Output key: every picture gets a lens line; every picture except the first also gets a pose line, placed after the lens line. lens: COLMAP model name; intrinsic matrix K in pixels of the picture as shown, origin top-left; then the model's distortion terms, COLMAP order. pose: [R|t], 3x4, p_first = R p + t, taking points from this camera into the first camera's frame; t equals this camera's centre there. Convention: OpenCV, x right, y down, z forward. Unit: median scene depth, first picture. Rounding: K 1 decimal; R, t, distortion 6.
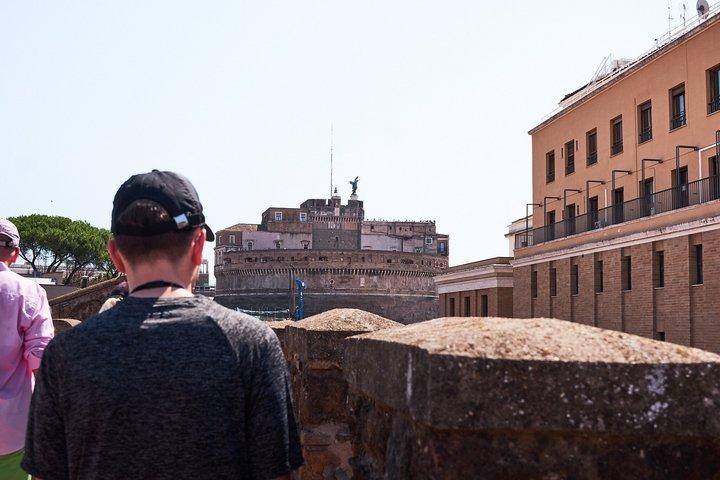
lens RADIAL K [[950.6, 0, 360.7], [0, 950.6, 210.6], [0, 0, 1]] dist [0.037460, 0.077685]
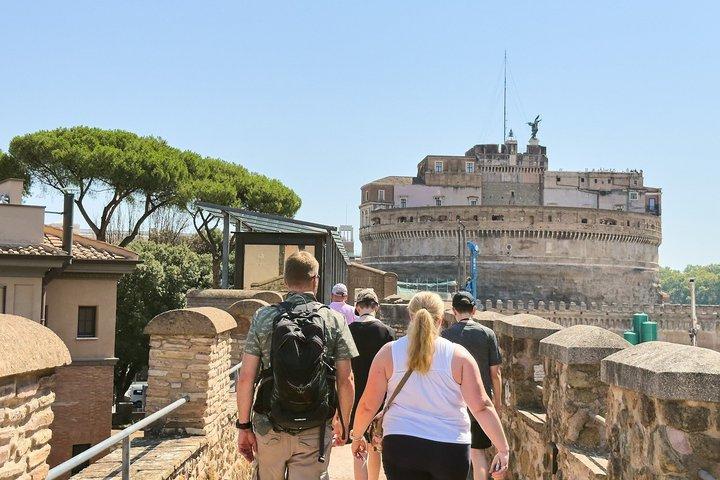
lens RADIAL K [[1035.8, 0, 360.0], [0, 1035.8, 240.0], [0, 0, 1]] dist [0.244874, 0.007007]
pose [[0.988253, 0.002010, -0.152812, -0.018847], [0.007251, 0.998171, 0.060022, 0.015461], [0.152654, -0.060425, 0.986431, 0.128807]]
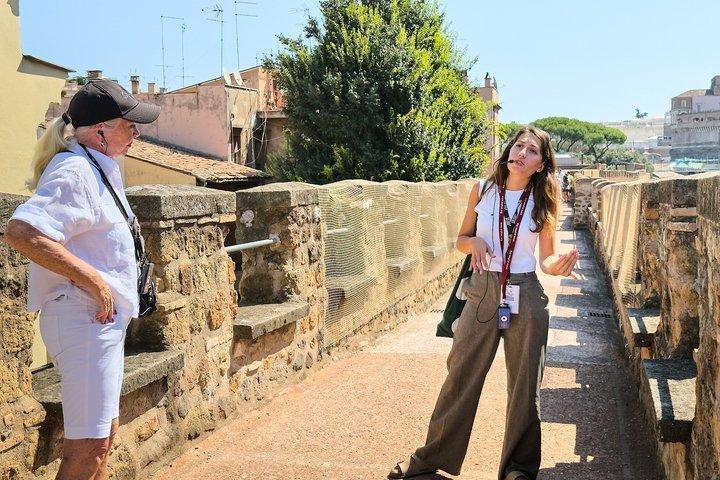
lens RADIAL K [[950.6, 0, 360.7], [0, 950.6, 210.6], [0, 0, 1]] dist [0.037460, 0.077685]
pose [[0.880679, -0.001356, -0.473711, 0.091090], [0.077956, 0.986777, 0.142103, -0.044340], [0.467255, -0.162076, 0.869140, -0.346189]]
